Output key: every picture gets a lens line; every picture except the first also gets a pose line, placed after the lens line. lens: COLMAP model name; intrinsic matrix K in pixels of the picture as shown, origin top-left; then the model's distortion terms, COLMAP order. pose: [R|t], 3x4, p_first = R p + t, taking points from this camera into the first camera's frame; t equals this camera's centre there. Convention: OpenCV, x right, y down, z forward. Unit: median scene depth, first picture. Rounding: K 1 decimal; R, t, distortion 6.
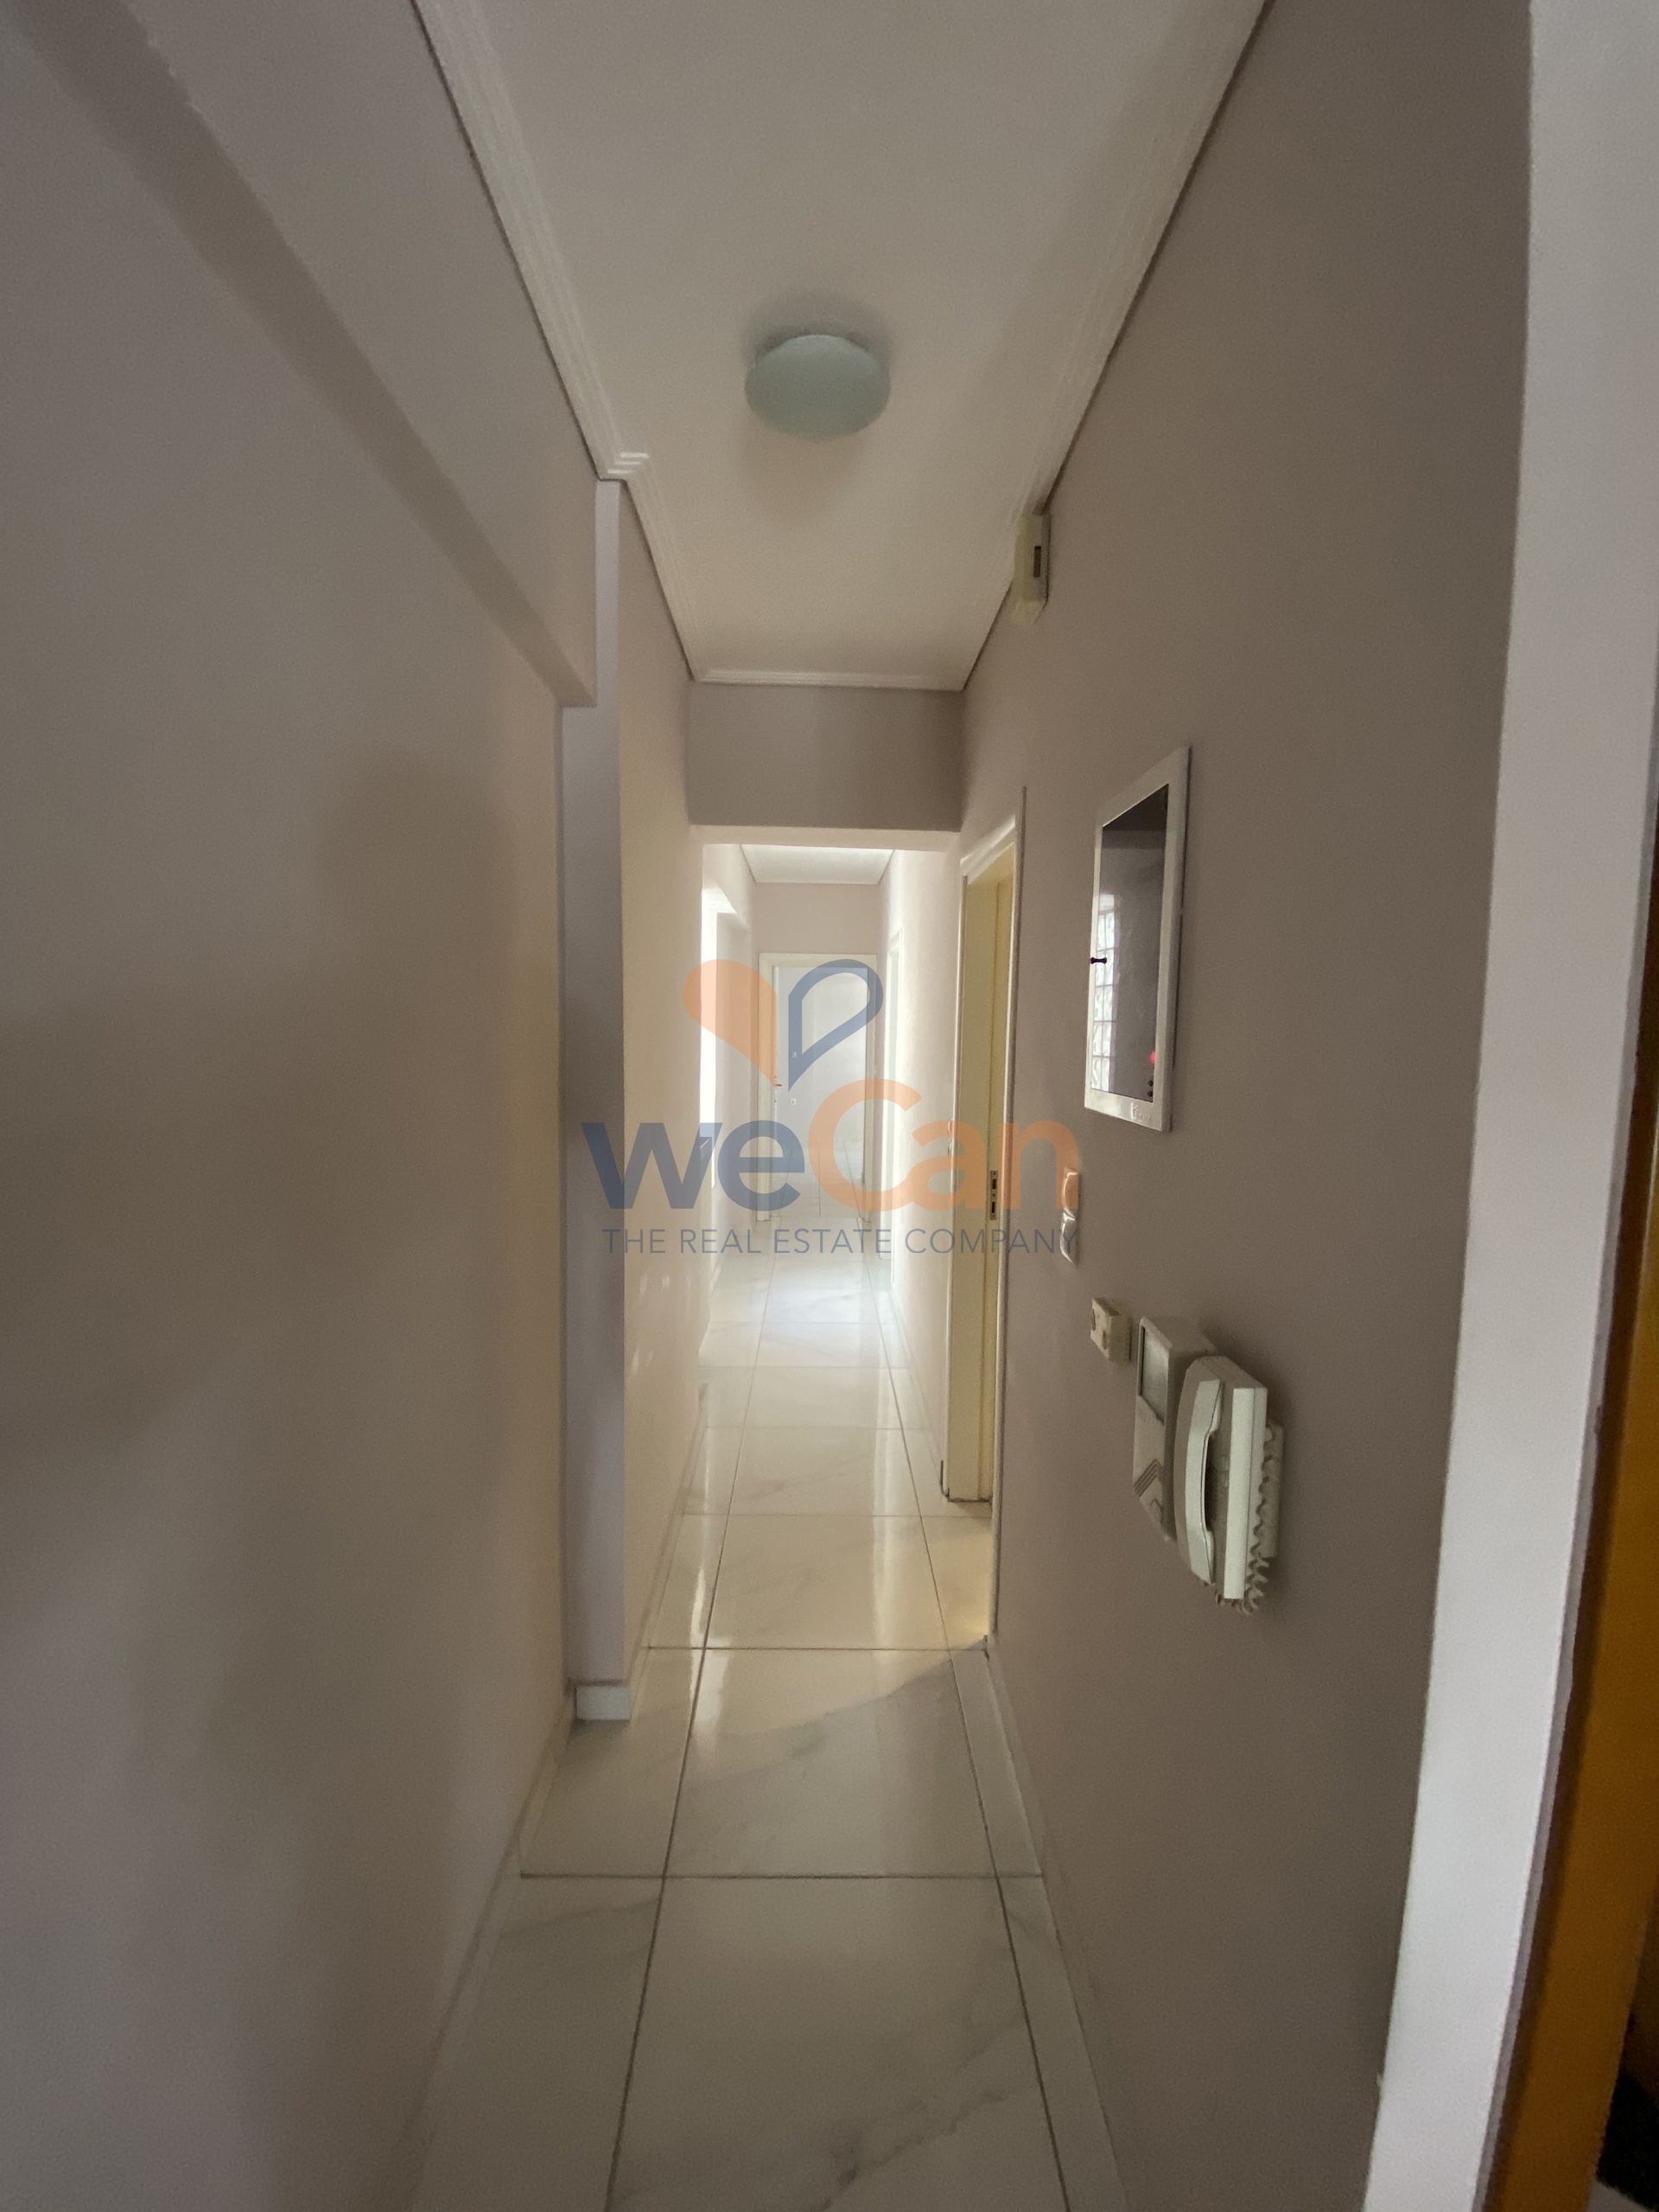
lens RADIAL K [[868.9, 0, 823.8], [0, 868.9, 1100.0], [0, 0, 1]] dist [0.014518, -0.019997]
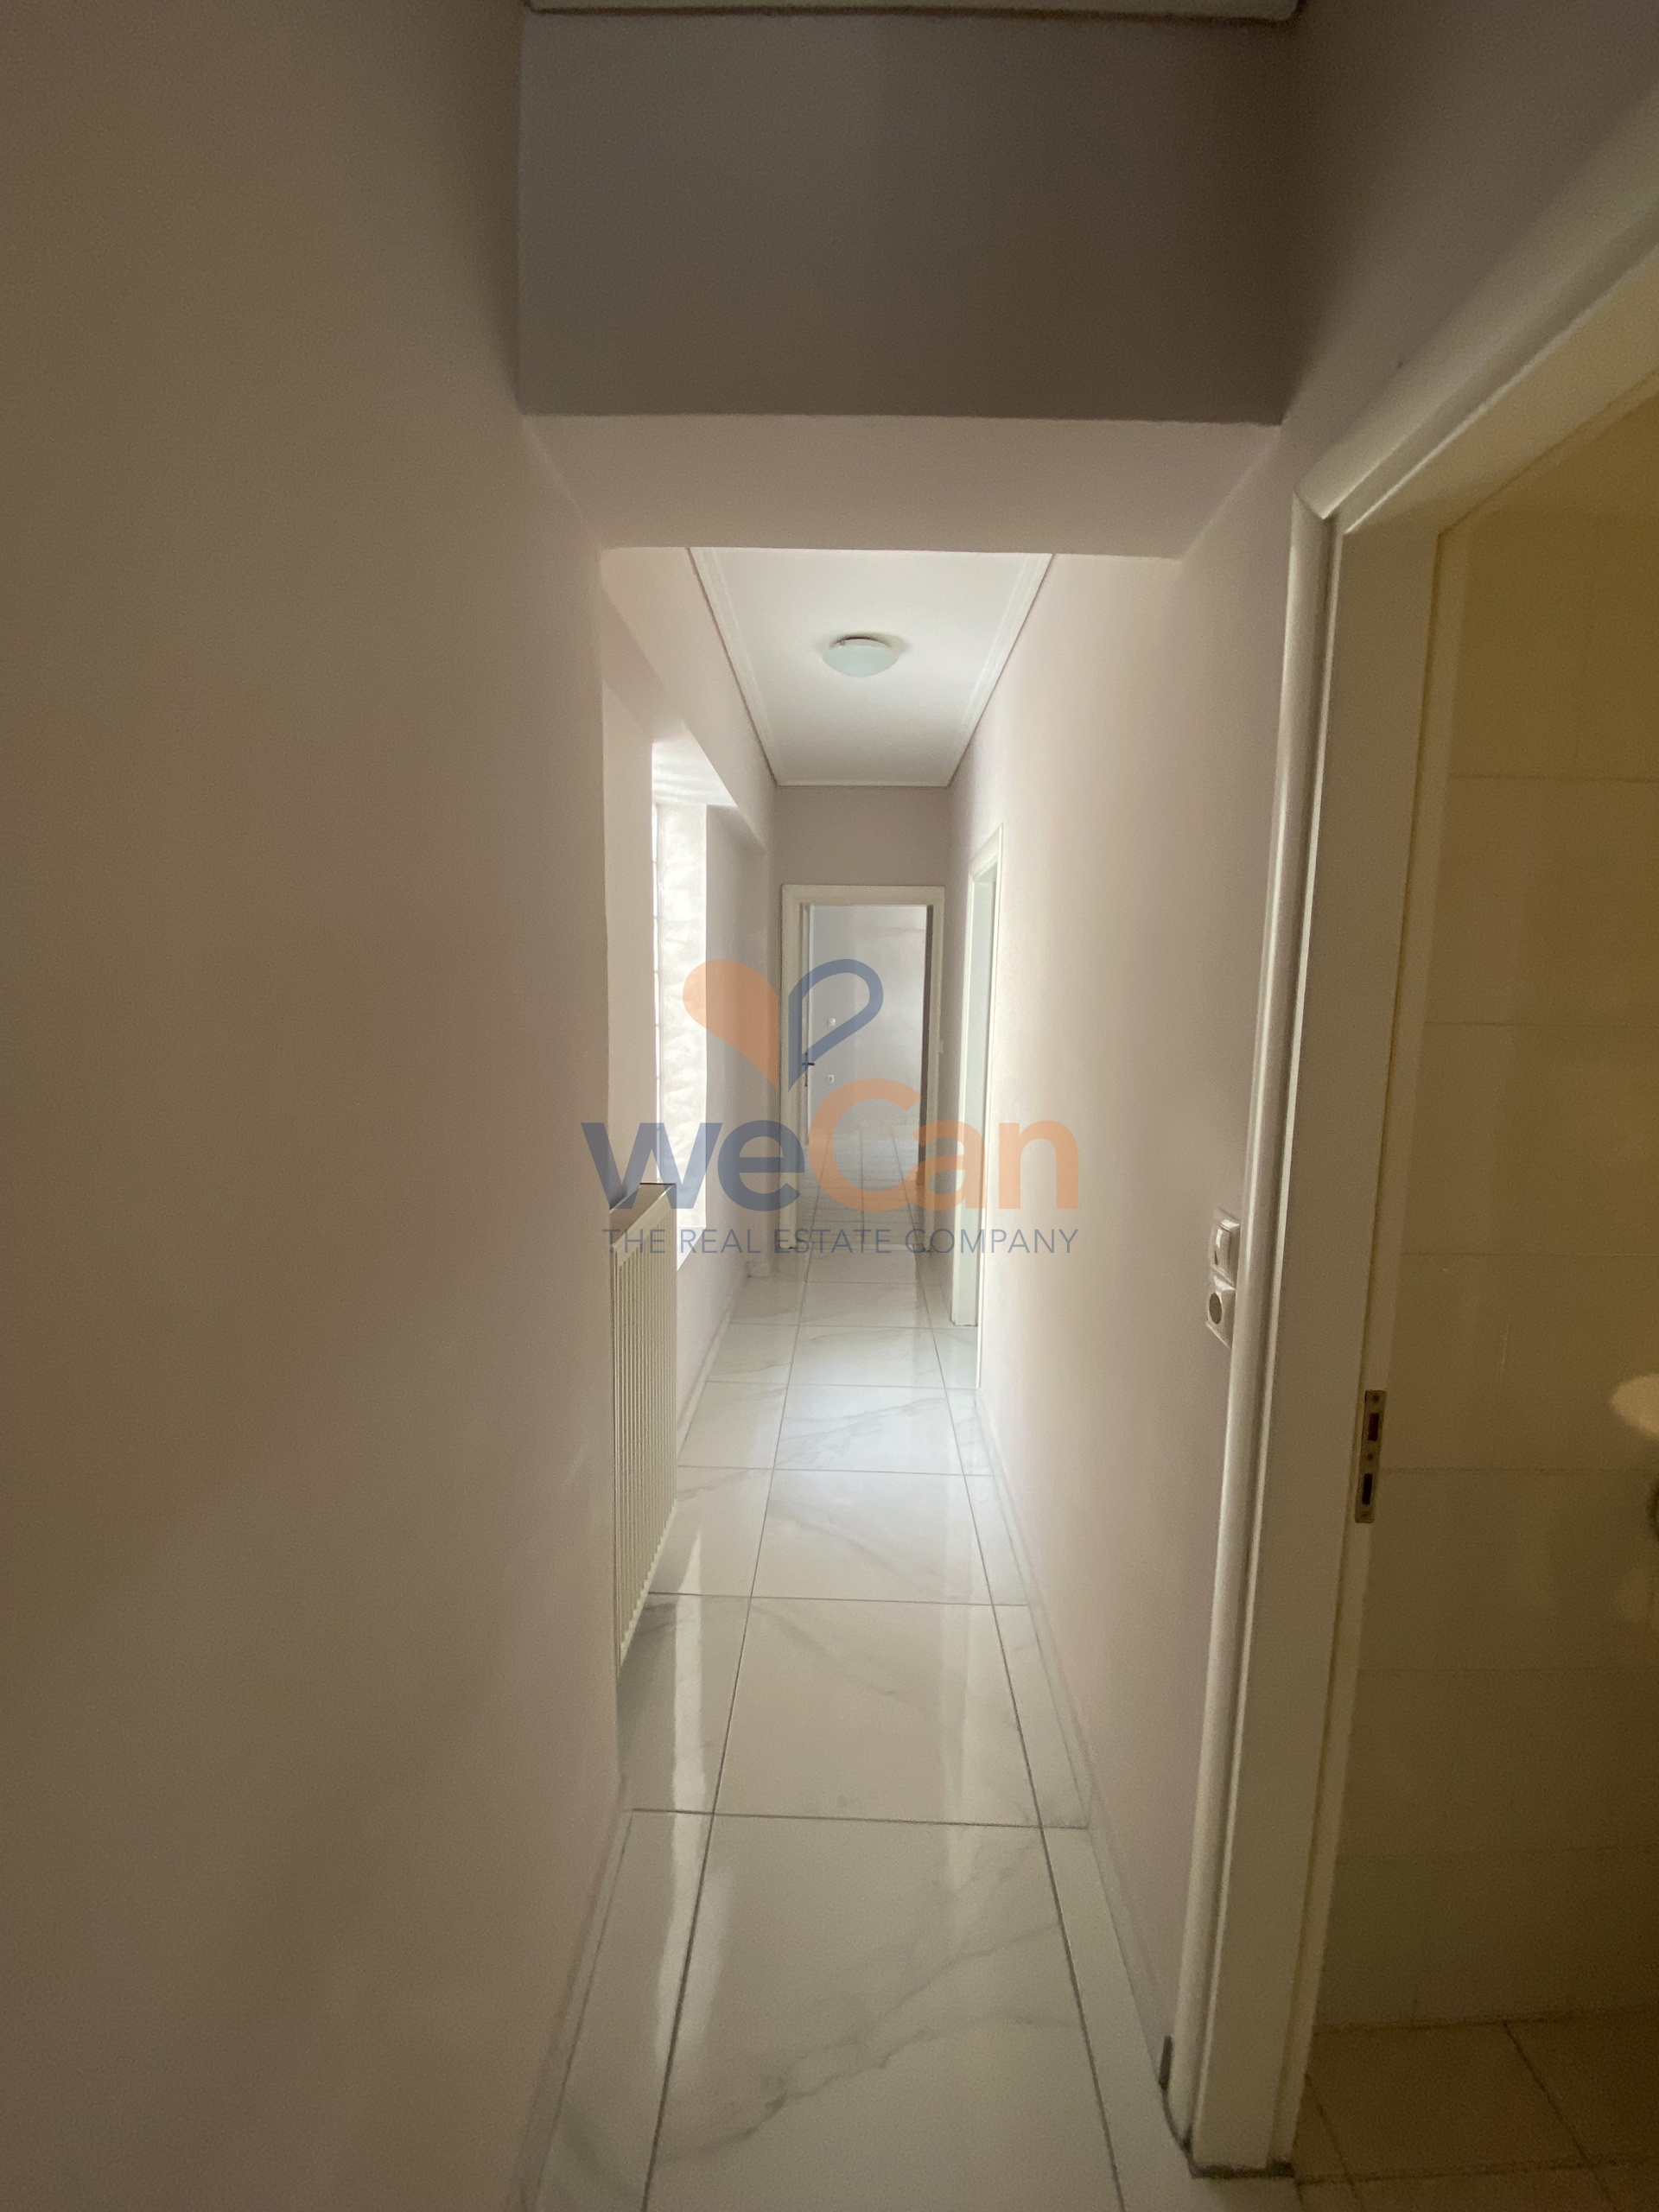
lens RADIAL K [[895.8, 0, 827.1], [0, 895.8, 1109.8], [0, 0, 1]] dist [0.046650, -0.030696]
pose [[0.998985, 0.002523, -0.044967, -0.004813], [0.000033, 0.998389, 0.056736, -0.032626], [0.045037, -0.056680, 0.997376, 0.363323]]
